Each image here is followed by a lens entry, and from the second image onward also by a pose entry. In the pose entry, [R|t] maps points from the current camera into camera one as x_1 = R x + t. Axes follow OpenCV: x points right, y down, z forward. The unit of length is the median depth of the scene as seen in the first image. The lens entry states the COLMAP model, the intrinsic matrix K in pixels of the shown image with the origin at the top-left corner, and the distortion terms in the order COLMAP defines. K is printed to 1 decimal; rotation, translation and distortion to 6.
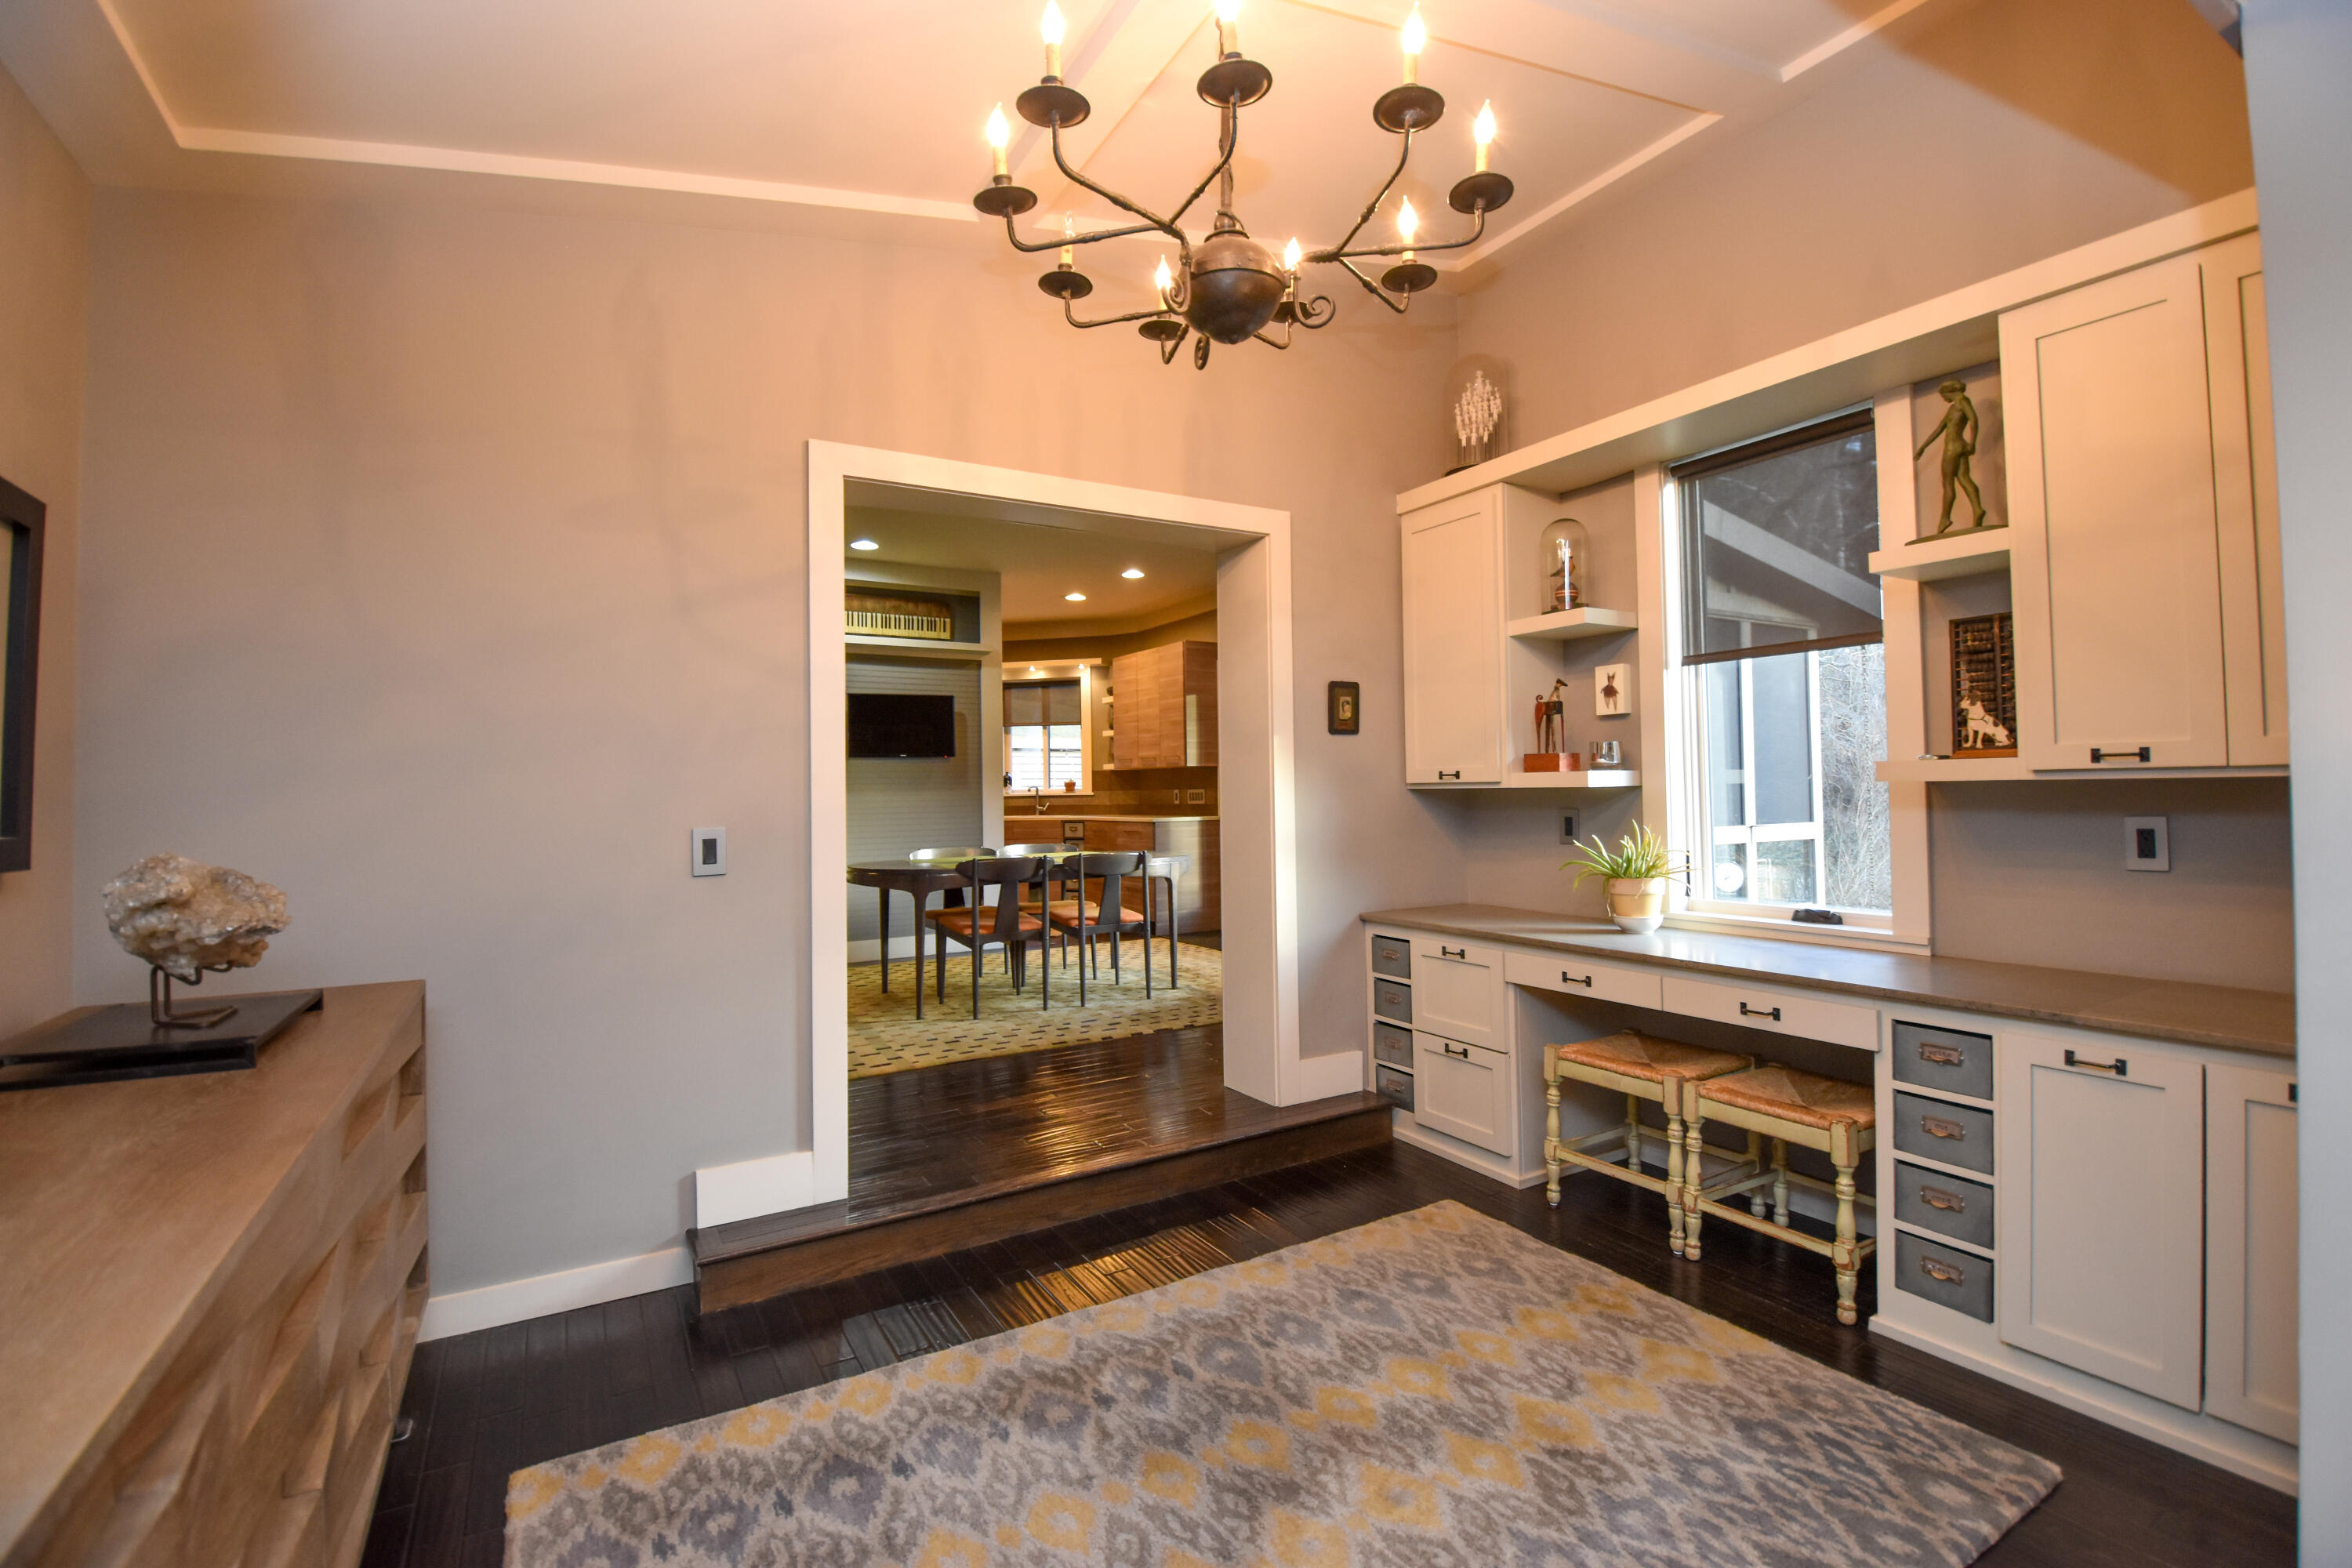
lens RADIAL K [[1005.3, 0, 1176.0], [0, 1005.3, 784.0], [0, 0, 1]] dist [0.000635, 0.000008]
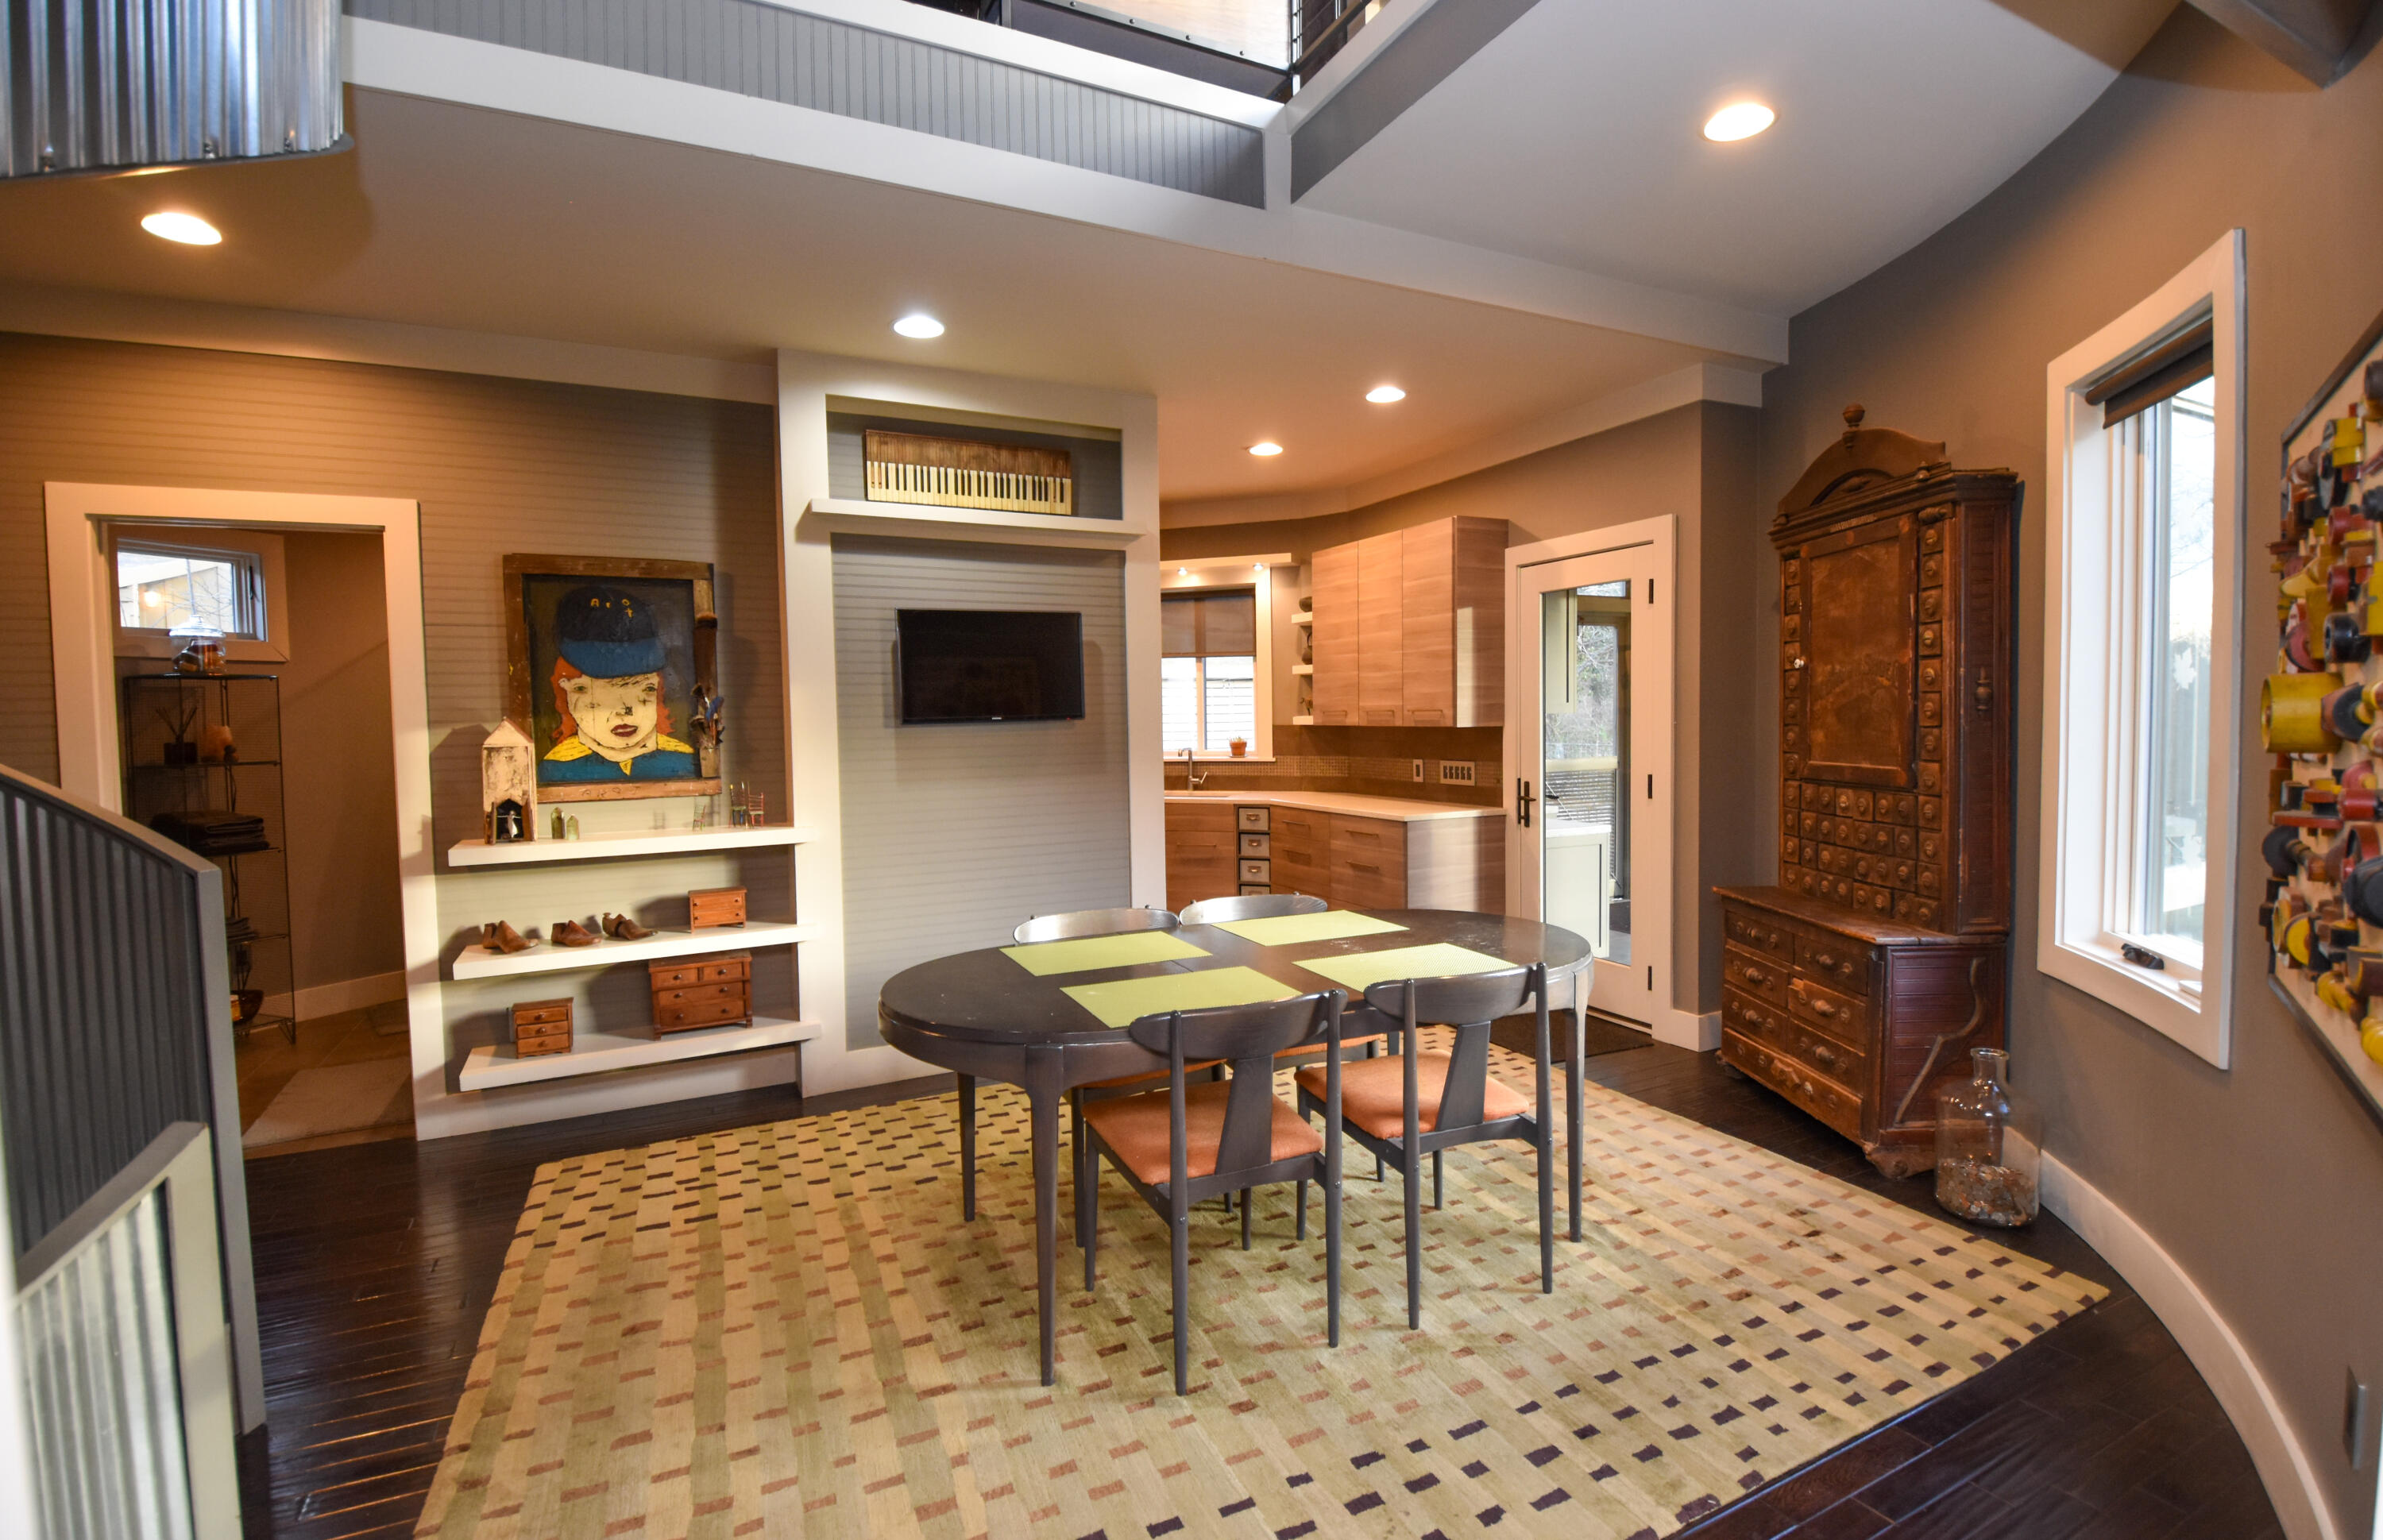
lens RADIAL K [[1038.1, 0, 1191.5], [0, 1038.1, 770.0], [0, 0, 1]] dist [-0.000066, -0.000004]
pose [[0.997203, 0.001069, -0.074739, -0.098863], [0.003533, 0.998106, 0.061410, -0.030004], [0.074663, -0.061503, 0.995310, 0.356674]]
